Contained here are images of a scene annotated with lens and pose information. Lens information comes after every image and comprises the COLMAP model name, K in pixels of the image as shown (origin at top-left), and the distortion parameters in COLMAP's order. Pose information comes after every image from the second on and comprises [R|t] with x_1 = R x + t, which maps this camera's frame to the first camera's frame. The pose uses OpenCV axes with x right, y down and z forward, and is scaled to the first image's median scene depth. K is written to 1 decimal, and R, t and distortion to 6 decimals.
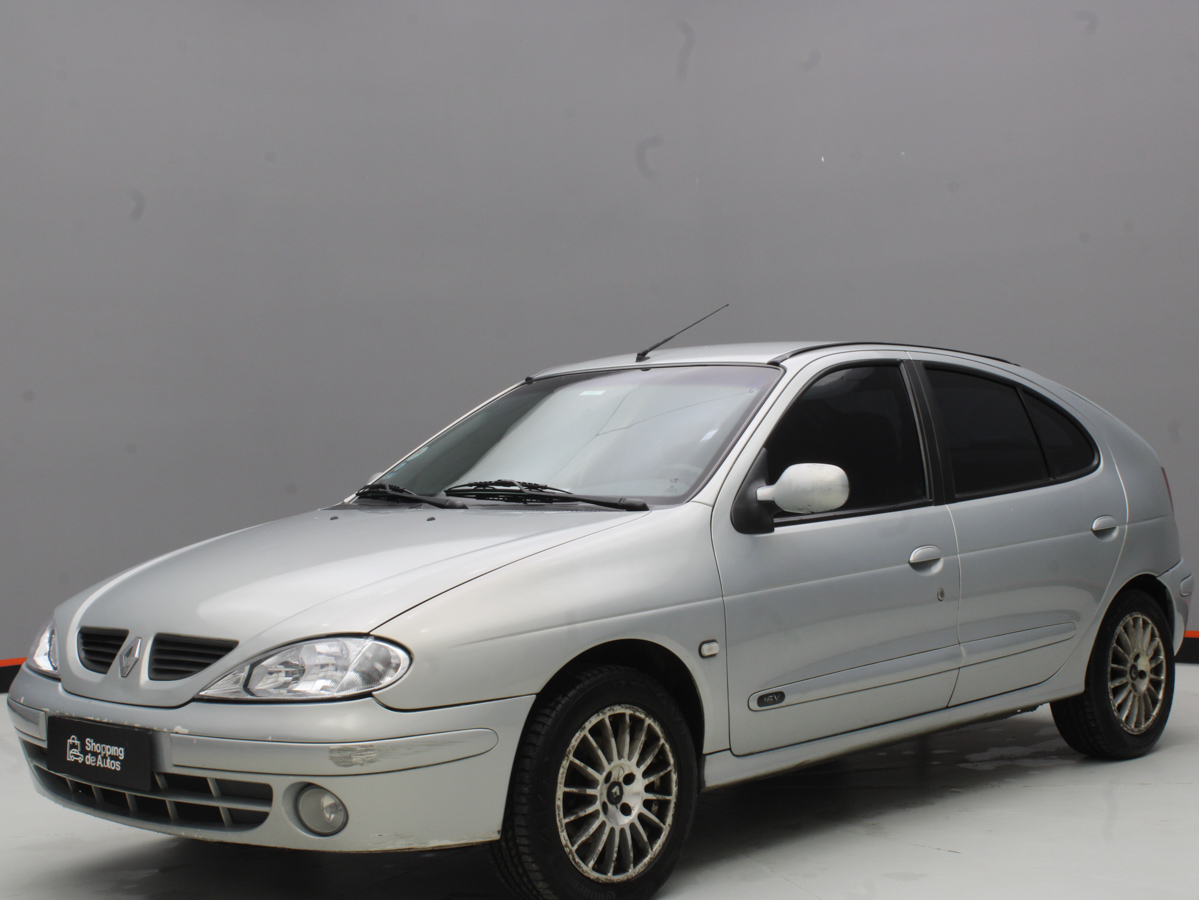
lens RADIAL K [[1821.5, 0, 599.5], [0, 1821.5, 450.0], [0, 0, 1]] dist [-0.071616, -0.003331]
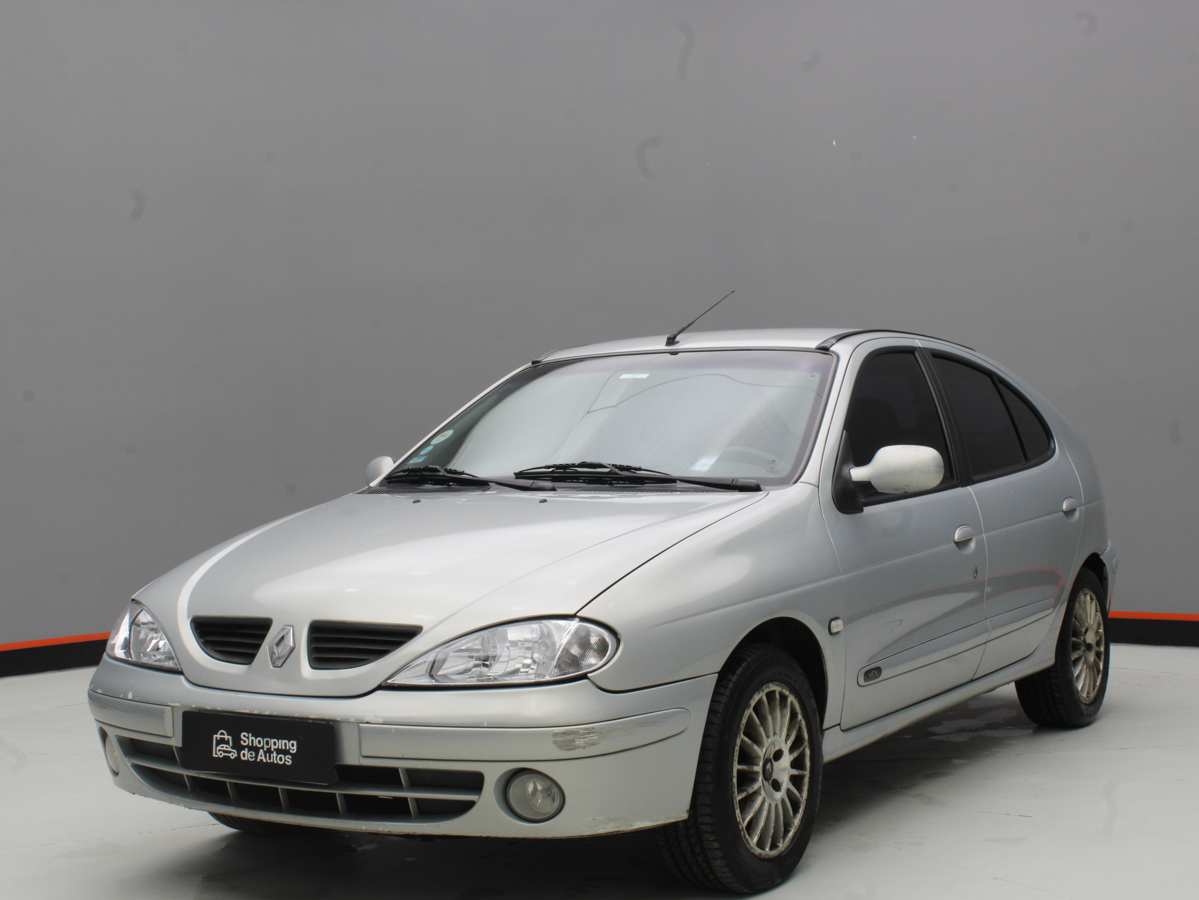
lens RADIAL K [[1821.5, 0, 599.5], [0, 1821.5, 450.0], [0, 0, 1]] dist [-0.071616, -0.003331]
pose [[0.977888, 0.001152, 0.209125, -0.292652], [-0.001980, 0.999991, 0.003754, 0.007128], [-0.209118, -0.004085, 0.977882, 0.030395]]
